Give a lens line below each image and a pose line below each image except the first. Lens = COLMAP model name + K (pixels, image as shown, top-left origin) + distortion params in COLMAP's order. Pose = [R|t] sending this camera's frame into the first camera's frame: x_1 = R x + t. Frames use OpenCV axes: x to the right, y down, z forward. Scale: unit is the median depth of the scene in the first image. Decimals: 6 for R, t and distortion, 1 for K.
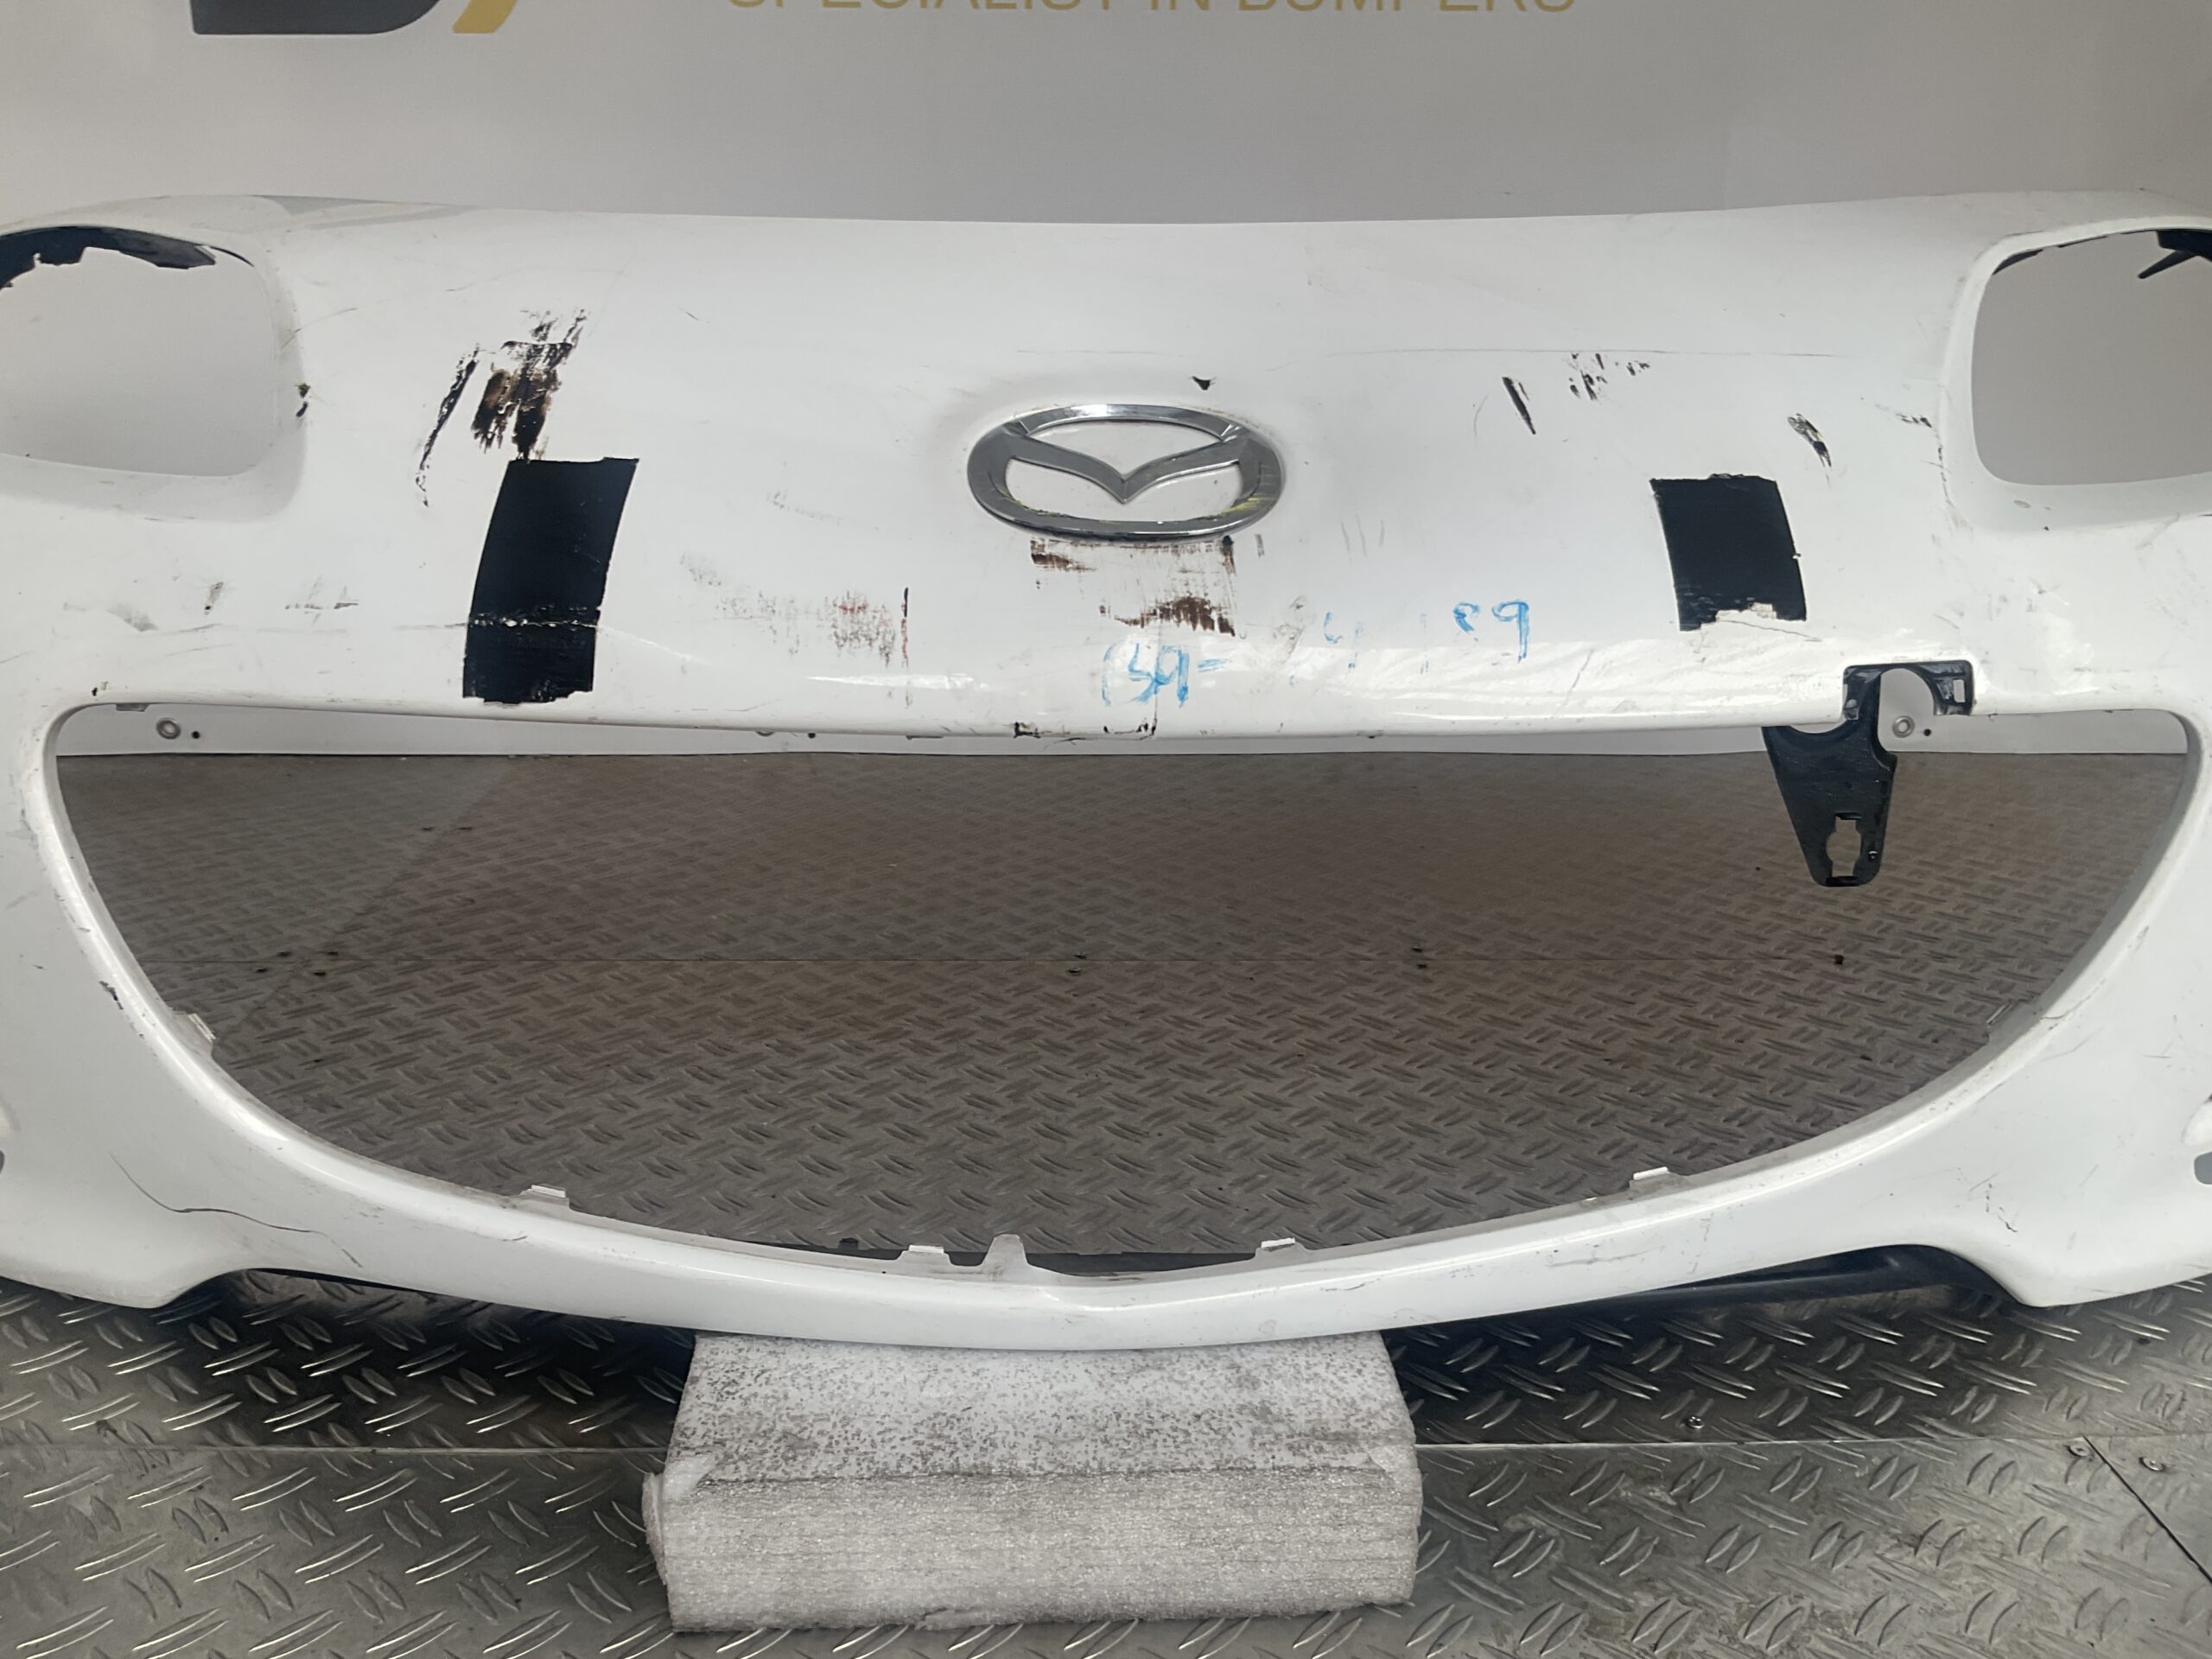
lens RADIAL K [[1872.0, 0, 1092.7], [0, 1872.0, 829.6], [0, 0, 1]] dist [0.109263, -0.253625]
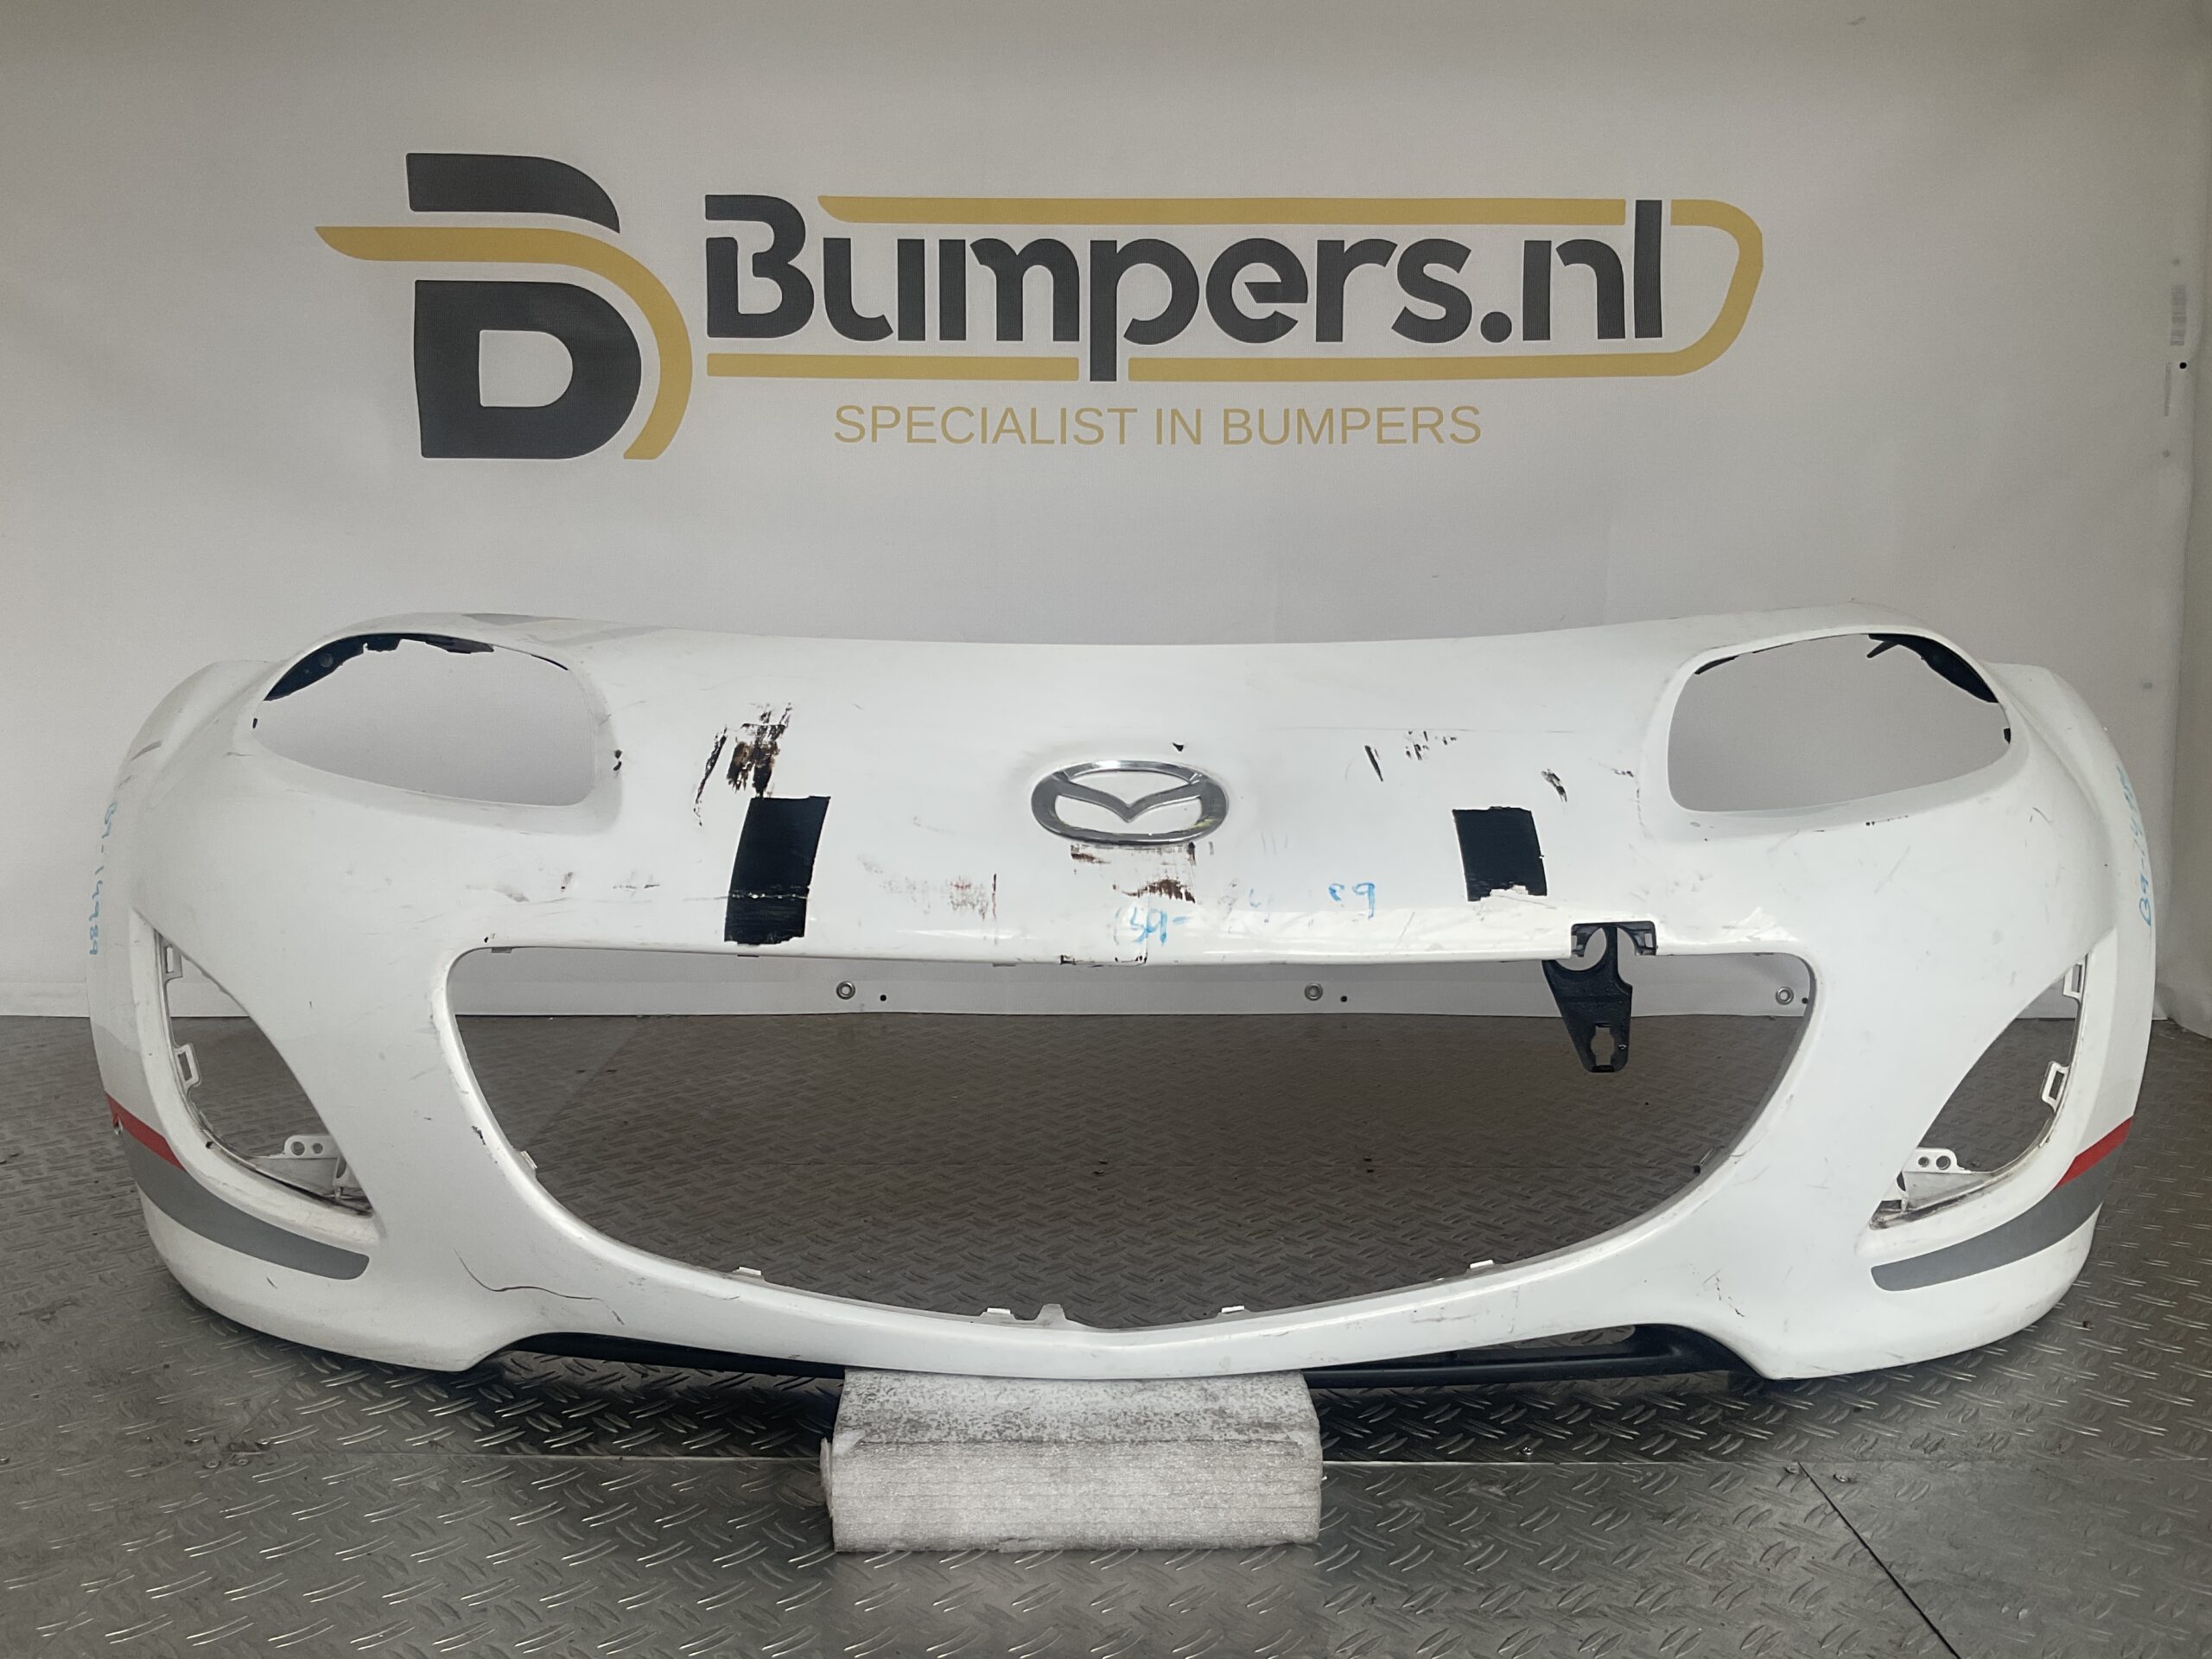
lens RADIAL K [[1881.1, 0, 1103.7], [0, 1881.1, 802.3], [0, 0, 1]] dist [0.128704, -0.305755]
pose [[0.999963, 0.000198, -0.008562, 0.008604], [-0.001648, 0.985506, -0.169632, 0.079353], [0.008404, 0.169640, 0.985470, -0.566603]]
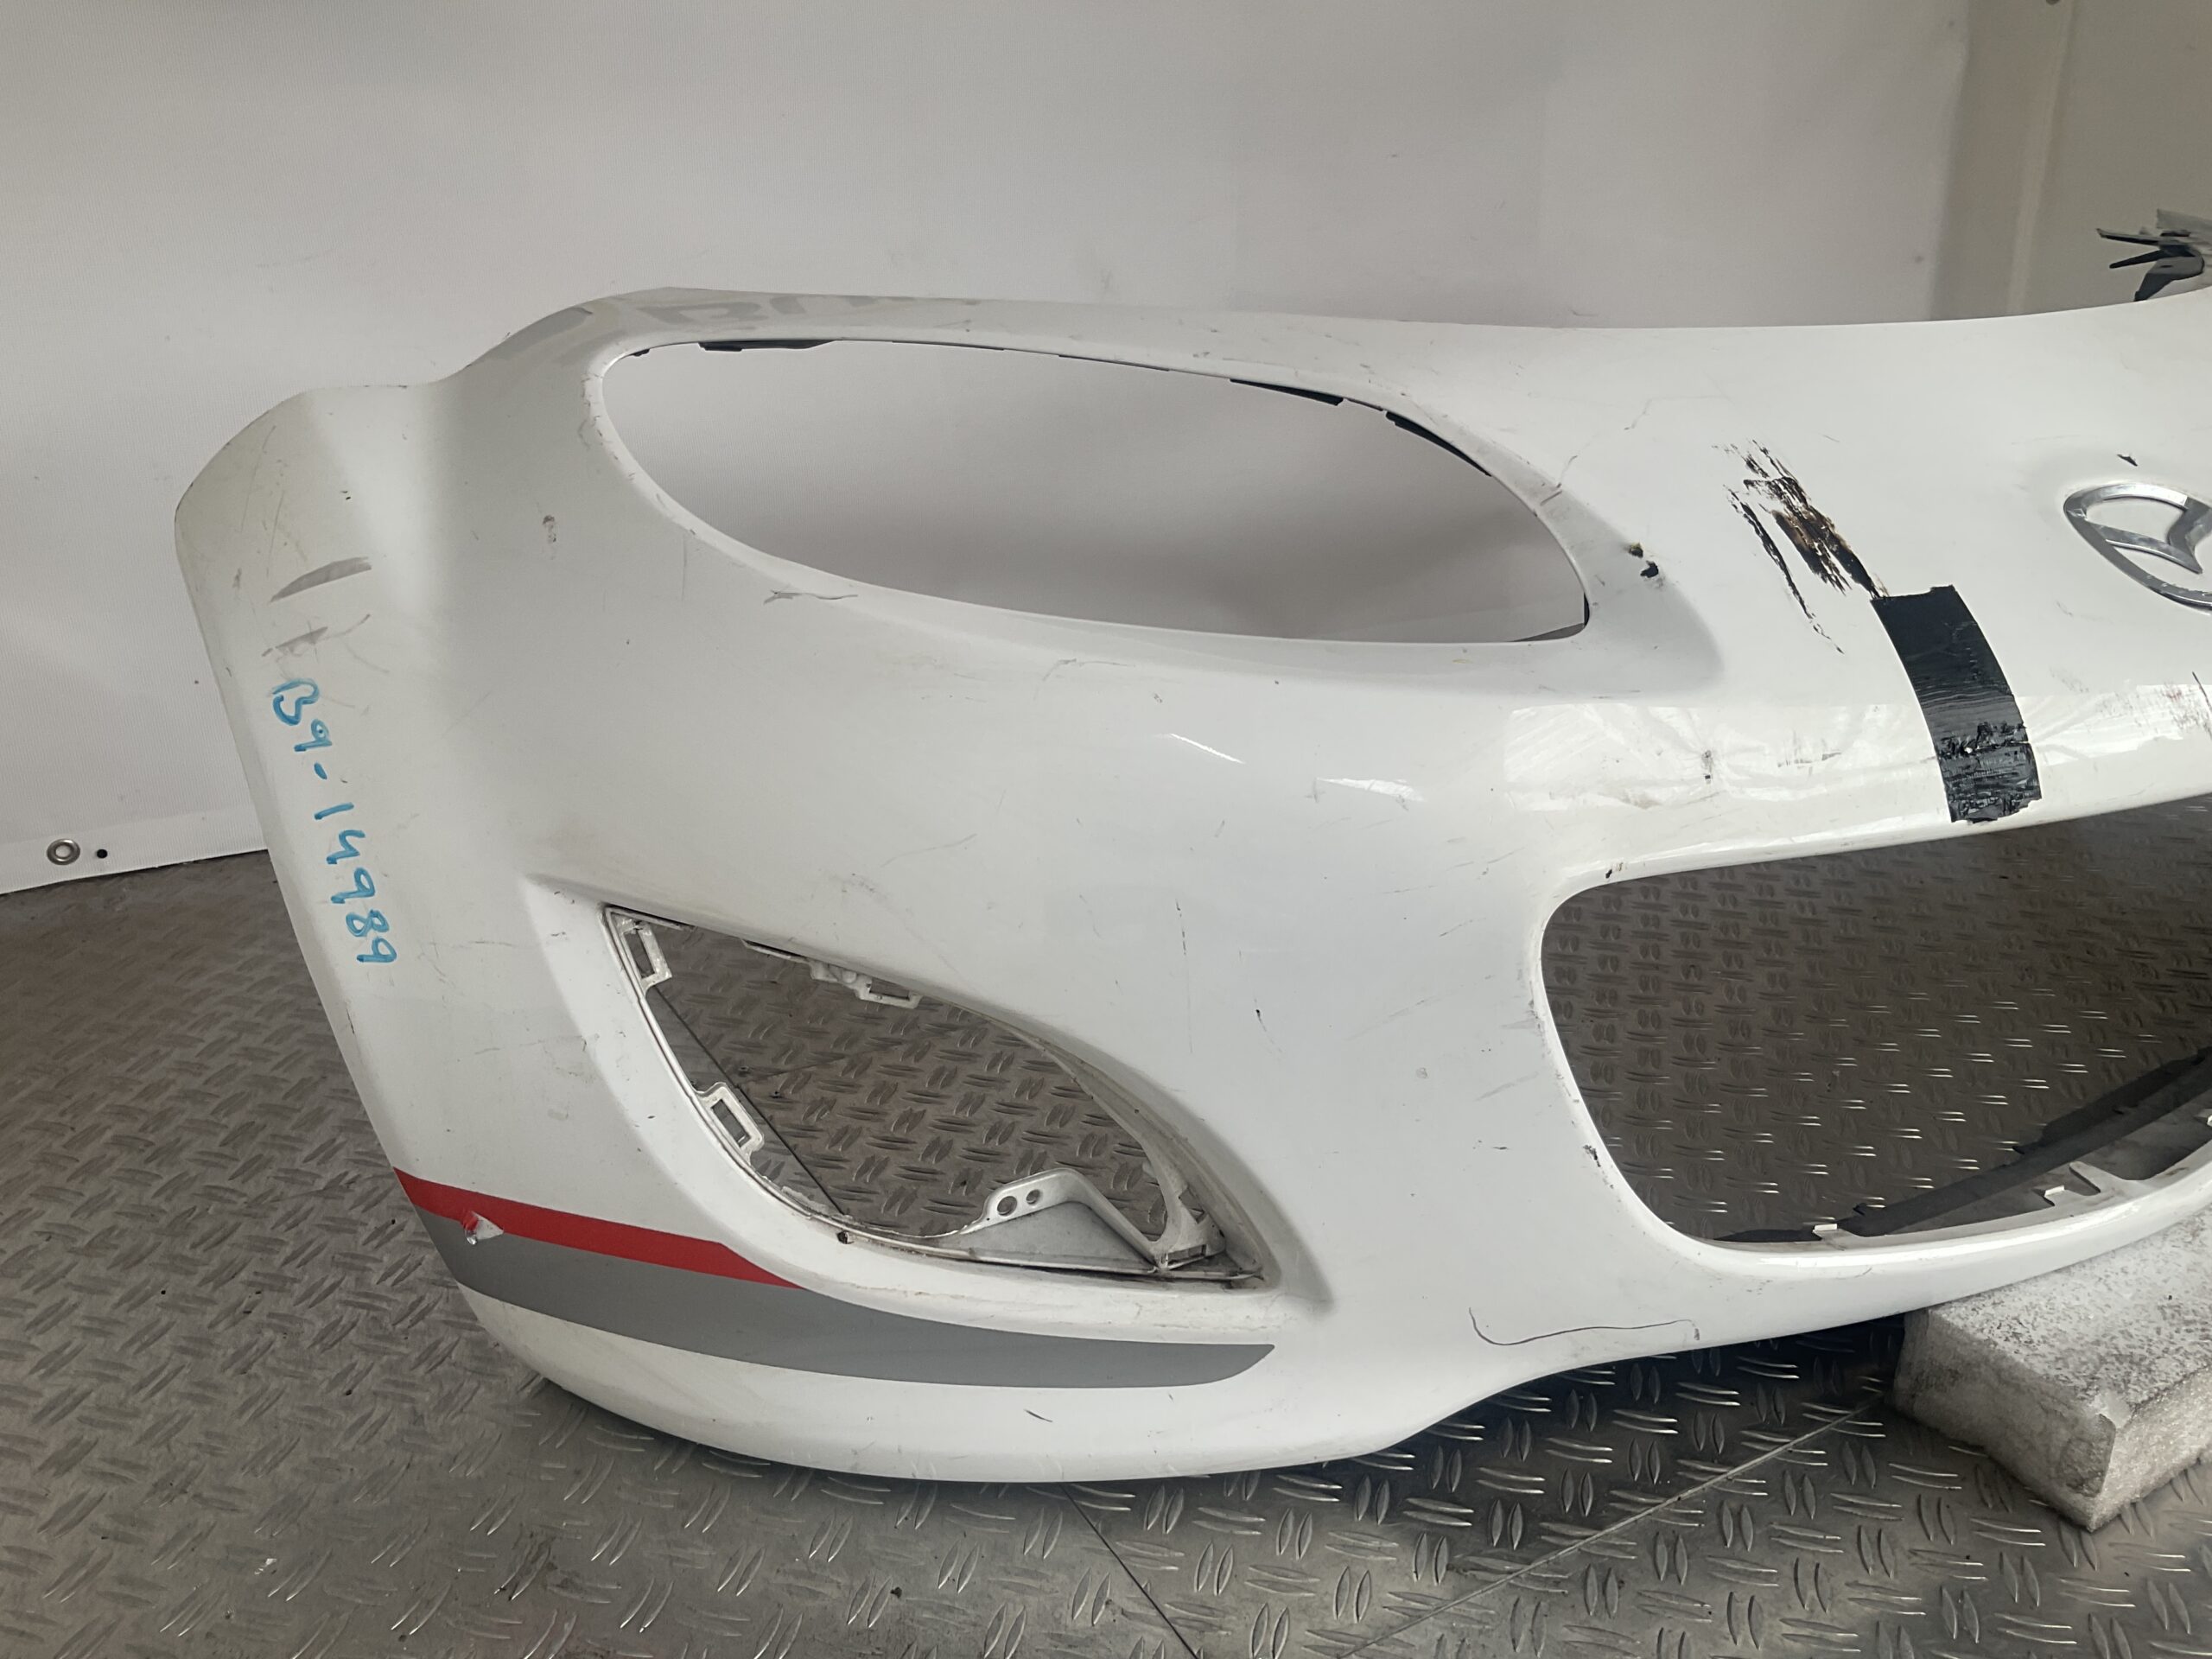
lens RADIAL K [[1890.0, 0, 1118.3], [0, 1890.0, 827.2], [0, 0, 1]] dist [0.114894, -0.291419]
pose [[0.866196, -0.174372, 0.468294, -1.162327], [0.134248, 0.983892, 0.118043, -0.240015], [-0.481334, -0.039381, 0.875652, 0.211386]]
